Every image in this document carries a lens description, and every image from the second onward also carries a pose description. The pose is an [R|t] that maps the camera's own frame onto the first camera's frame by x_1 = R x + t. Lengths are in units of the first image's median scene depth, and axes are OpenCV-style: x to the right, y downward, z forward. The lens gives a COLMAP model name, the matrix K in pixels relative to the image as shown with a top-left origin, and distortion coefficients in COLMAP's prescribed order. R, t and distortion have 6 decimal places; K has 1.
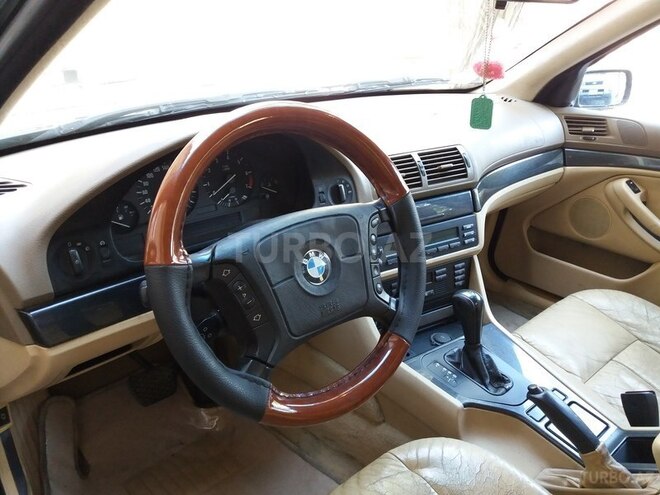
lens RADIAL K [[481.6, 0, 330.0], [0, 481.6, 247.5], [0, 0, 1]] dist [0.003303, -0.063405]
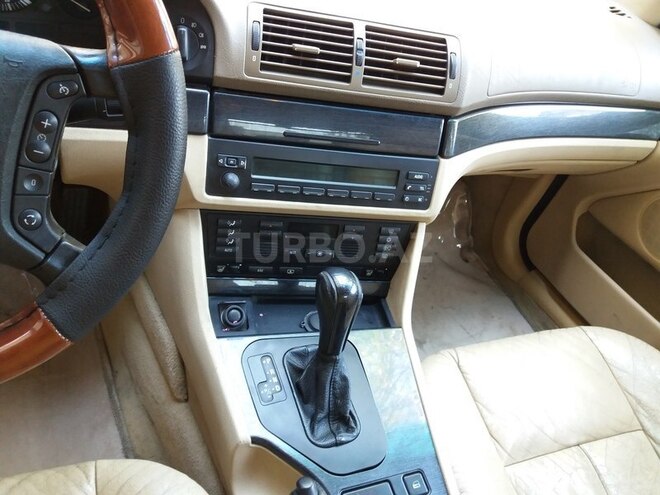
lens RADIAL K [[525.4, 0, 330.0], [0, 525.4, 247.5], [0, 0, 1]] dist [-0.007846, -0.012597]
pose [[0.927876, 0.354790, -0.114760, 0.294857], [-0.324797, 0.920162, 0.218653, -0.069943], [0.183174, -0.165609, 0.969031, 0.322809]]
